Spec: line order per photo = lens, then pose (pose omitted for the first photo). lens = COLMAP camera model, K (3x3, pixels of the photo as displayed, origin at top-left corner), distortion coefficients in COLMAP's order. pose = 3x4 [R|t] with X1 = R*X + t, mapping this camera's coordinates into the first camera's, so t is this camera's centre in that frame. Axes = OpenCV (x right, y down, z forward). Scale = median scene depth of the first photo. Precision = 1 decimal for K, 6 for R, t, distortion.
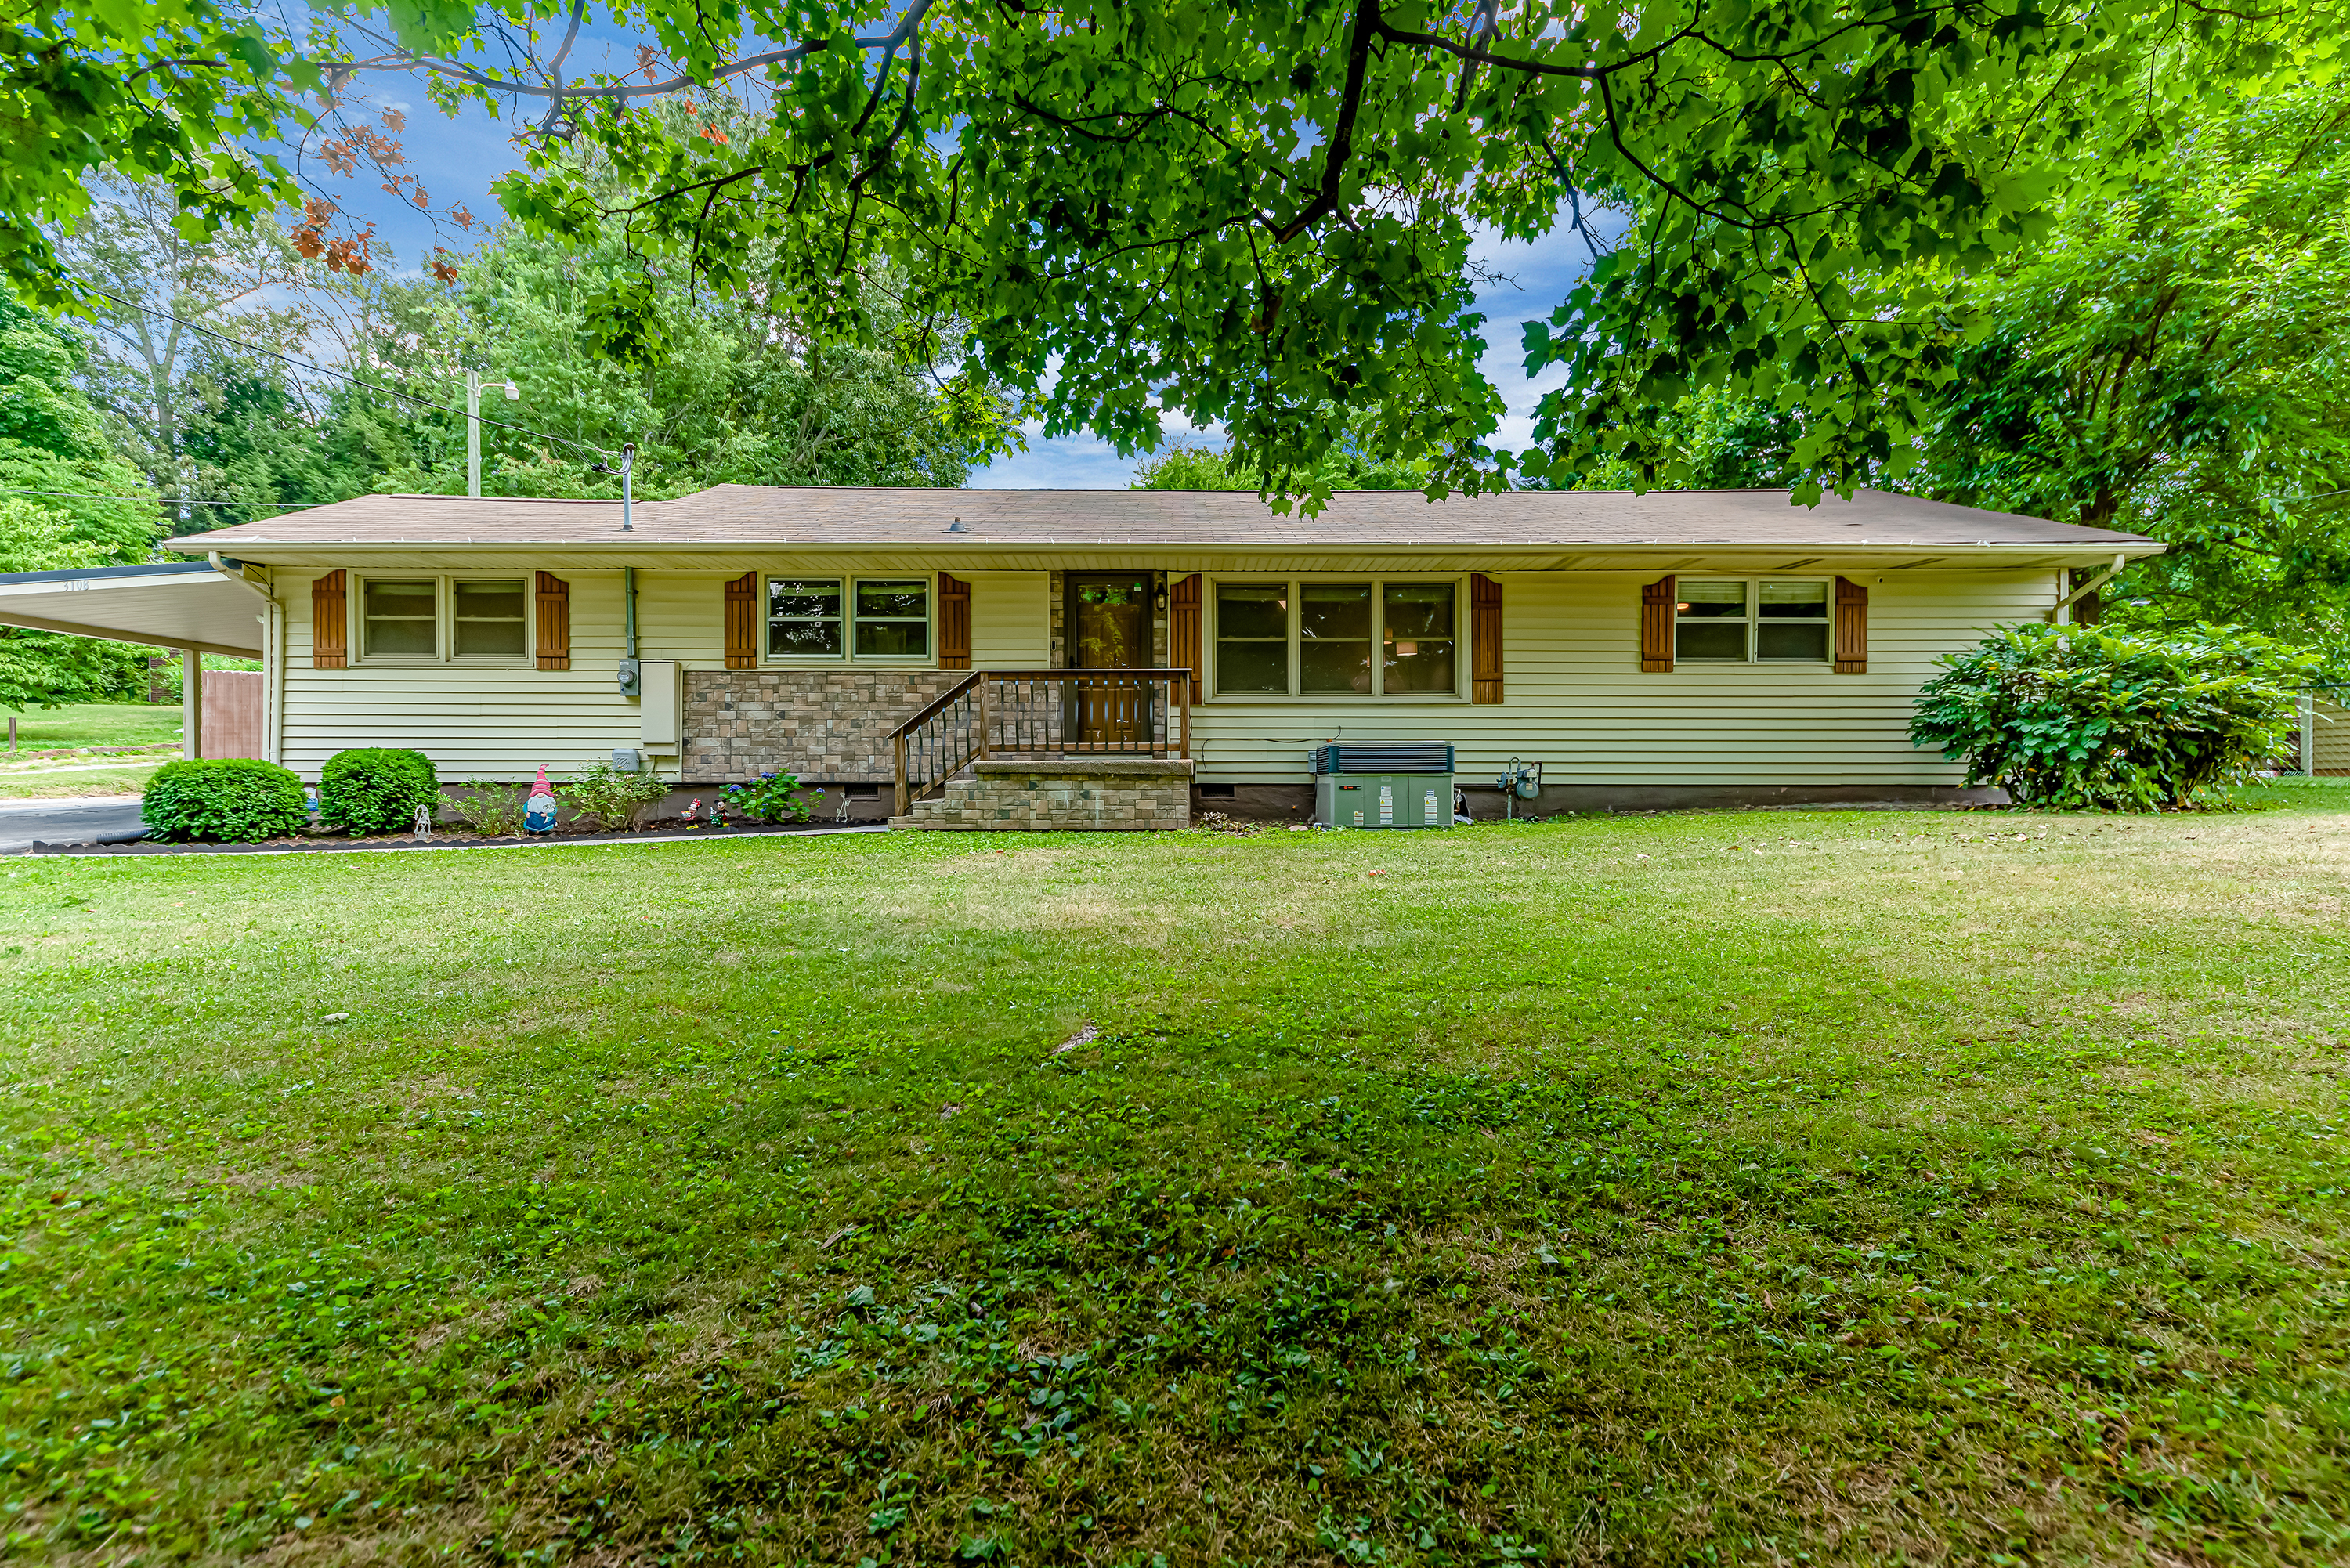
lens RADIAL K [[1034.4, 0, 1177.8], [0, 1034.4, 796.1], [0, 0, 1]] dist [0.012757, 0.000642]
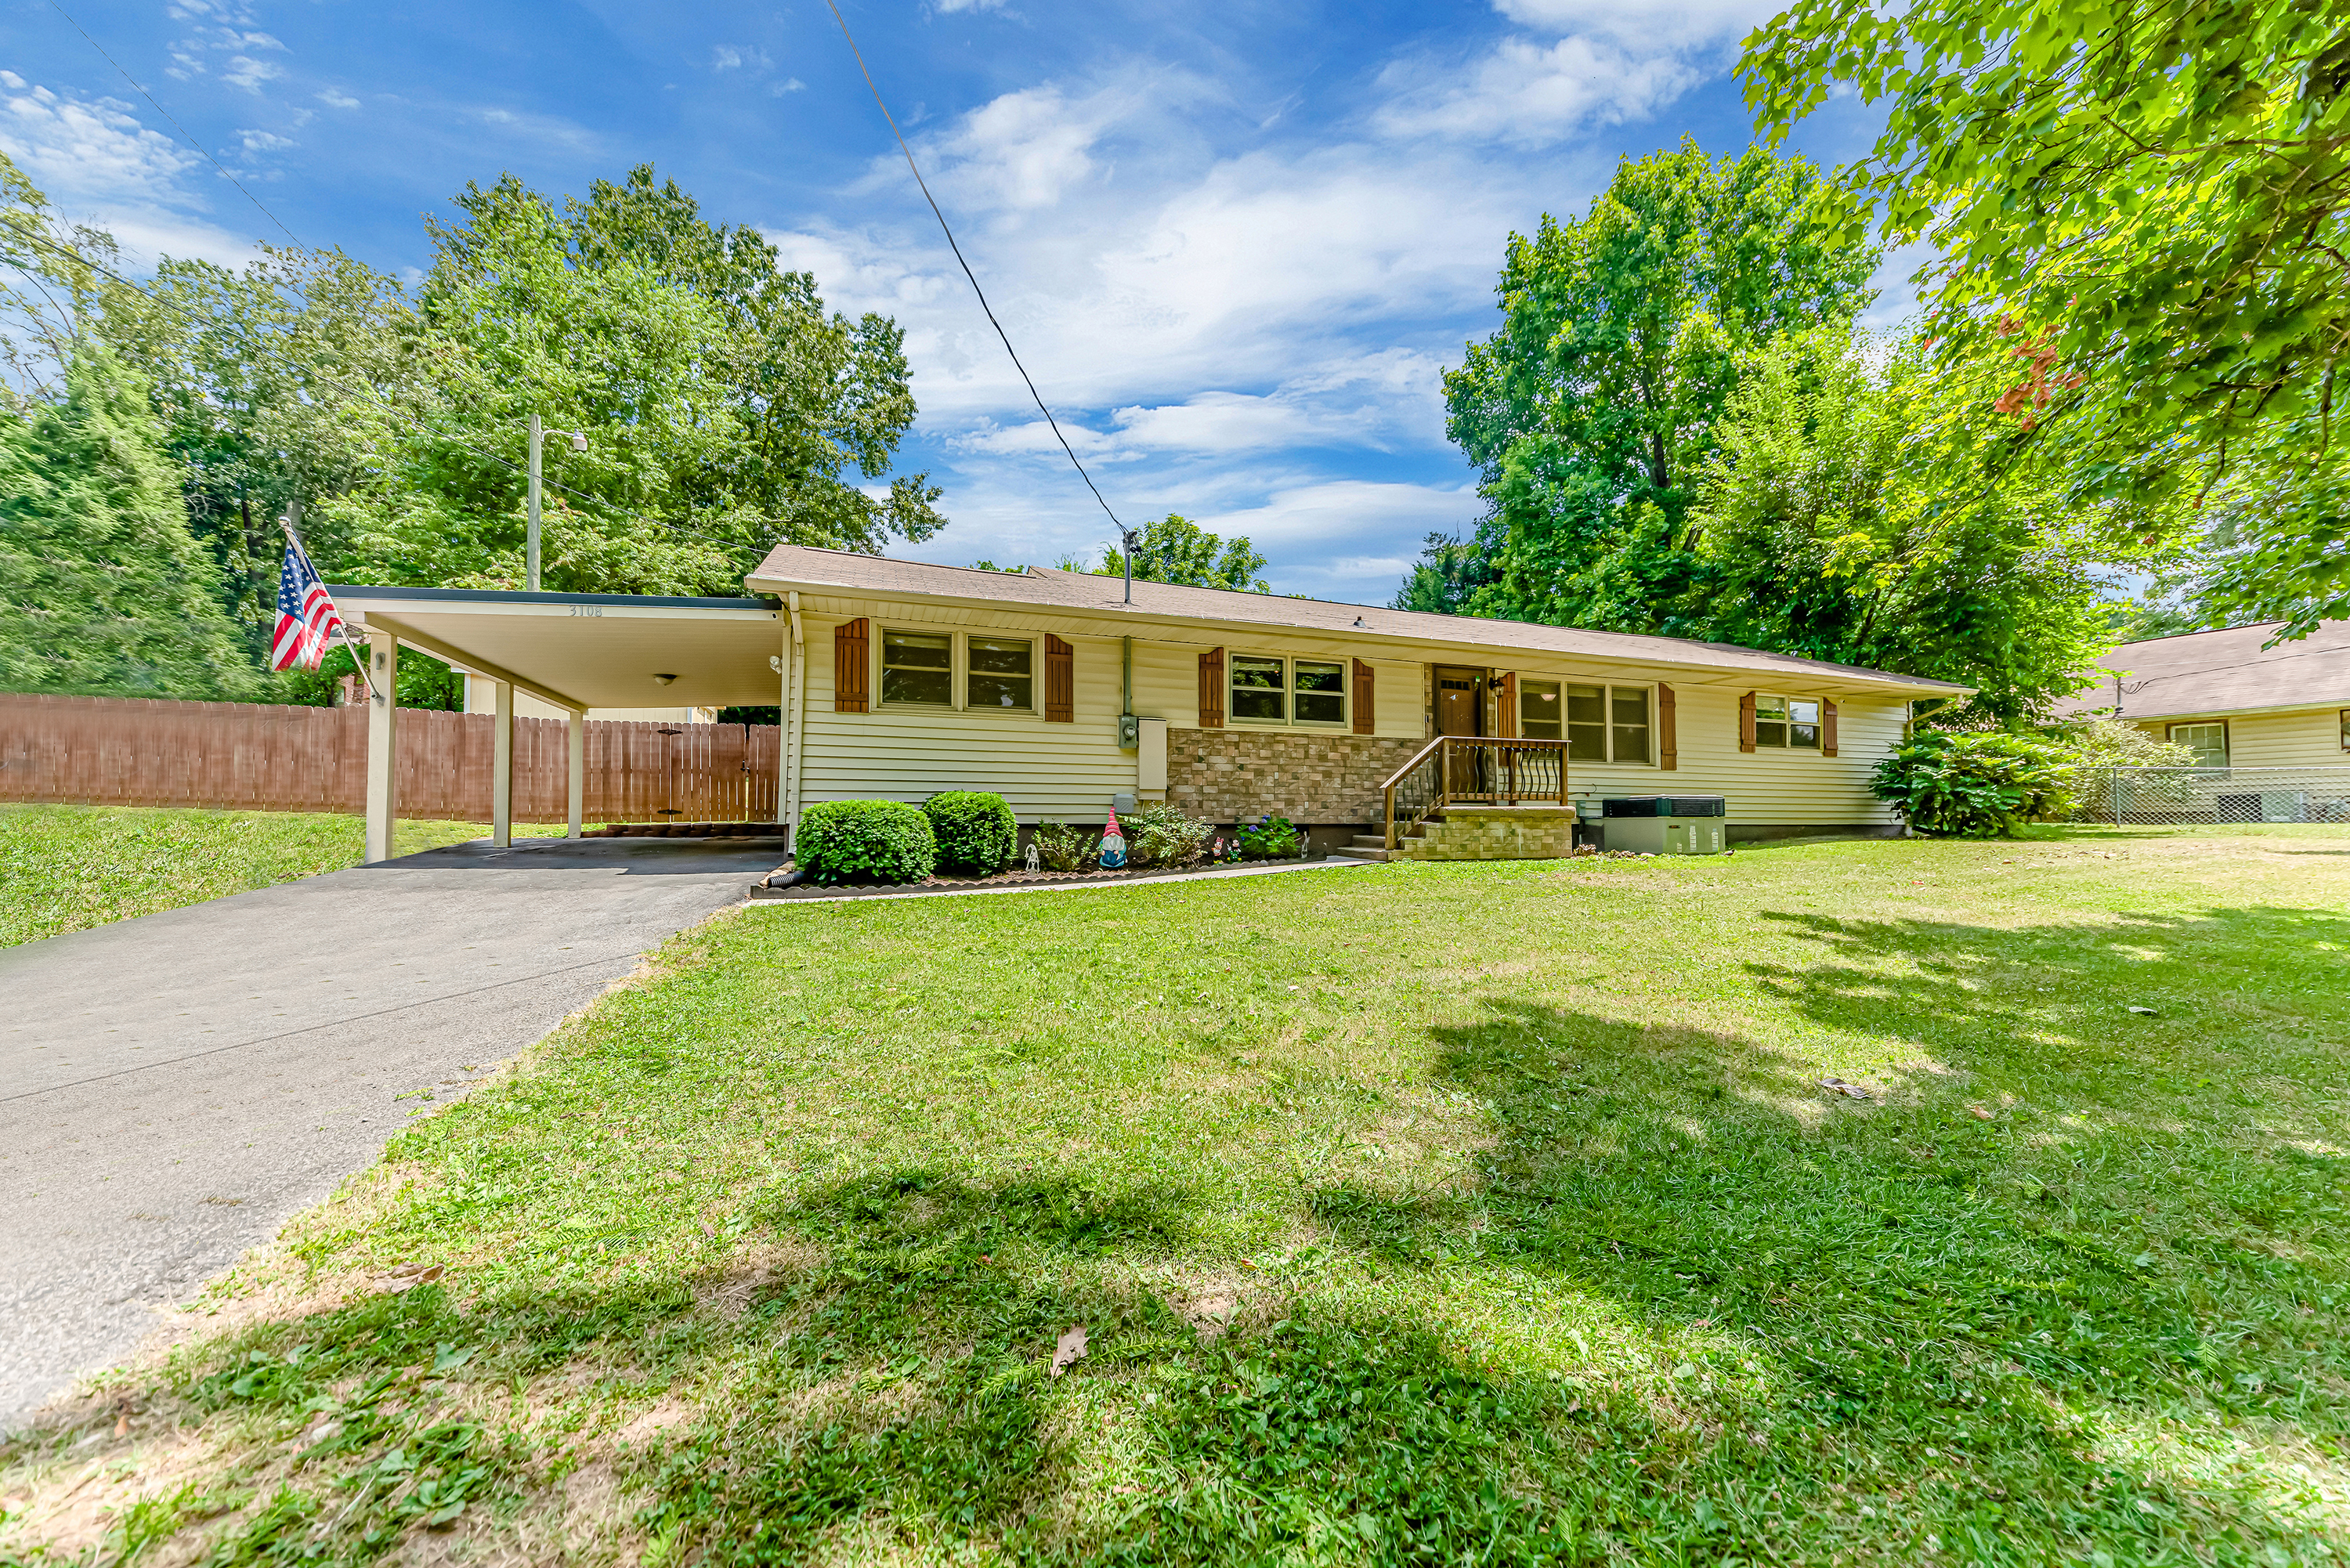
lens RADIAL K [[809.1, 0, 1179.5], [0, 809.1, 799.4], [0, 0, 1]] dist [0.013815, -0.002245]
pose [[0.941314, 0.009250, 0.337406, -0.765749], [0.005418, 0.999082, -0.042505, -0.001668], [-0.337489, 0.041839, 0.940399, 0.141104]]
